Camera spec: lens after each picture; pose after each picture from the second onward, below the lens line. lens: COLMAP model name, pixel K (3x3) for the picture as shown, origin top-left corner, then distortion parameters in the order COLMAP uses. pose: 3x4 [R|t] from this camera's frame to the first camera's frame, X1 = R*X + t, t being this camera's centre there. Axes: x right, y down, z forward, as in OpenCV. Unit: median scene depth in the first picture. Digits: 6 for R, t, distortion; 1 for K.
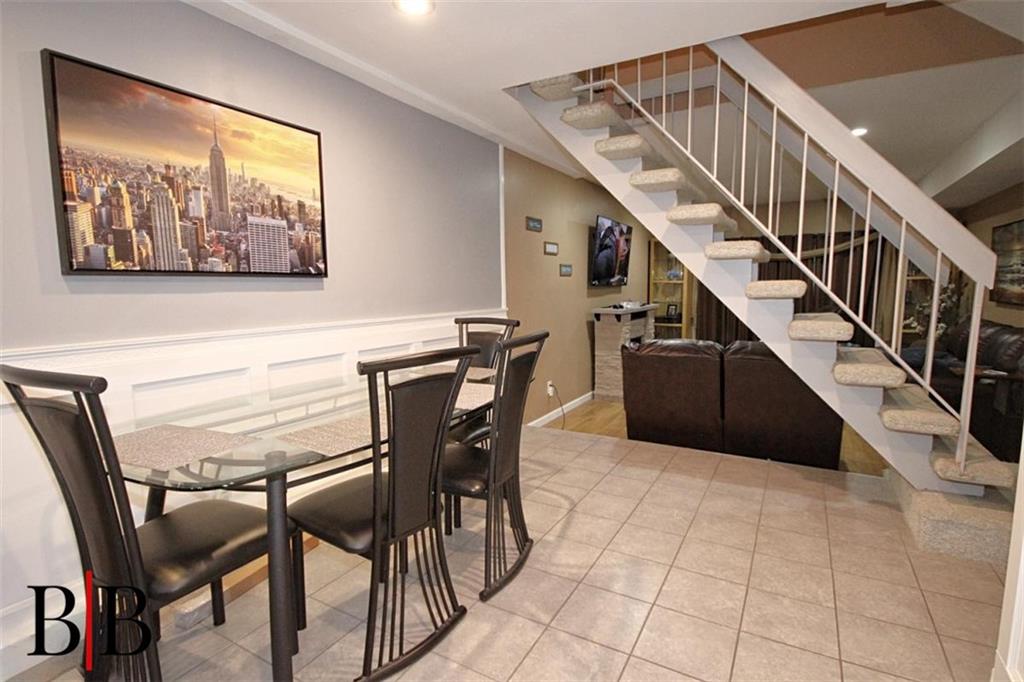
lens RADIAL K [[507.4, 0, 513.9], [0, 507.4, 341.3], [0, 0, 1]] dist [0.002727, -0.003483]
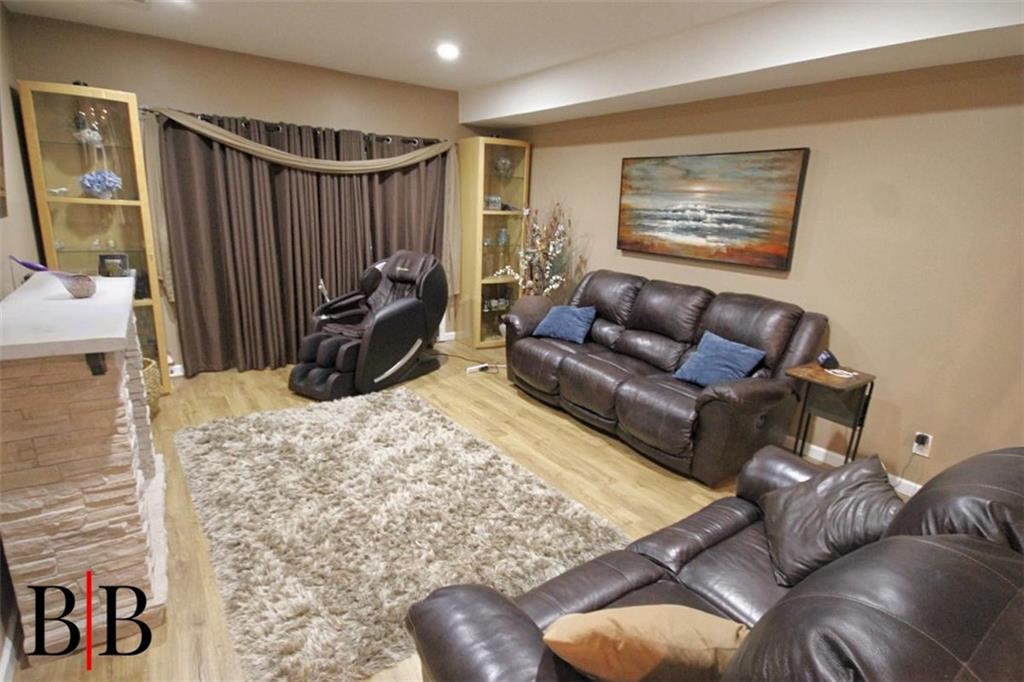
lens RADIAL K [[528.6, 0, 512.4], [0, 528.6, 339.0], [0, 0, 1]] dist [0.013770, -0.004323]
pose [[0.429741, -0.195520, 0.881530, 0.157906], [0.054743, 0.980121, 0.190700, -0.264867], [-0.901291, -0.033694, 0.431901, 1.852034]]
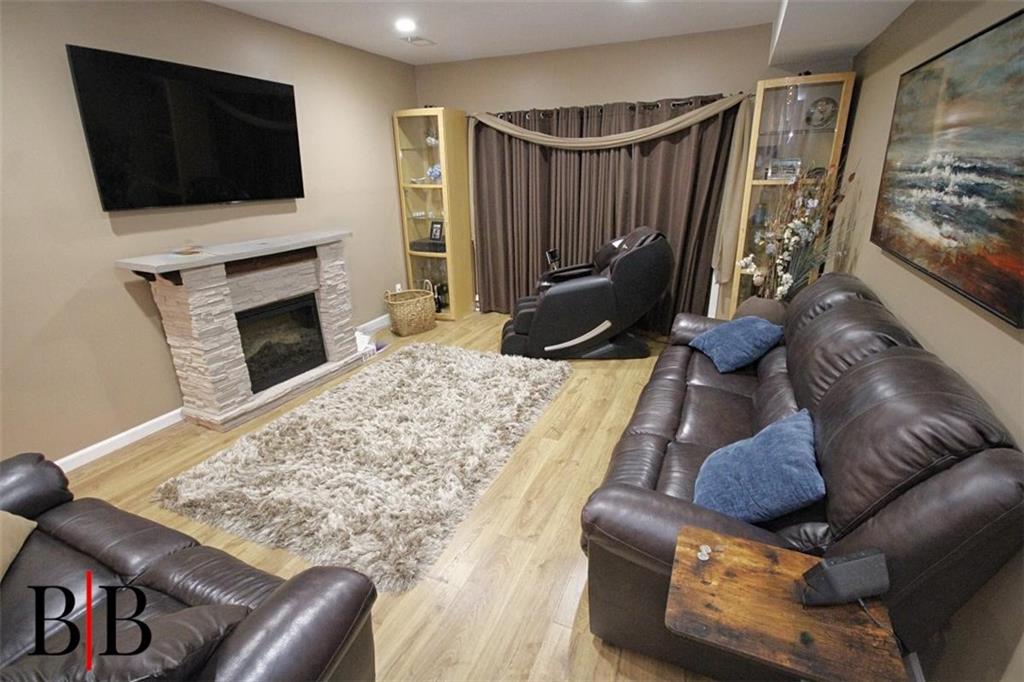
lens RADIAL K [[472.9, 0, 518.2], [0, 472.9, 340.3], [0, 0, 1]] dist [0.004415, 0.000430]
pose [[0.994263, -0.041888, 0.098417, 1.319700], [0.018232, 0.973032, 0.229949, -0.234040], [-0.105395, -0.226835, 0.968214, 1.365625]]
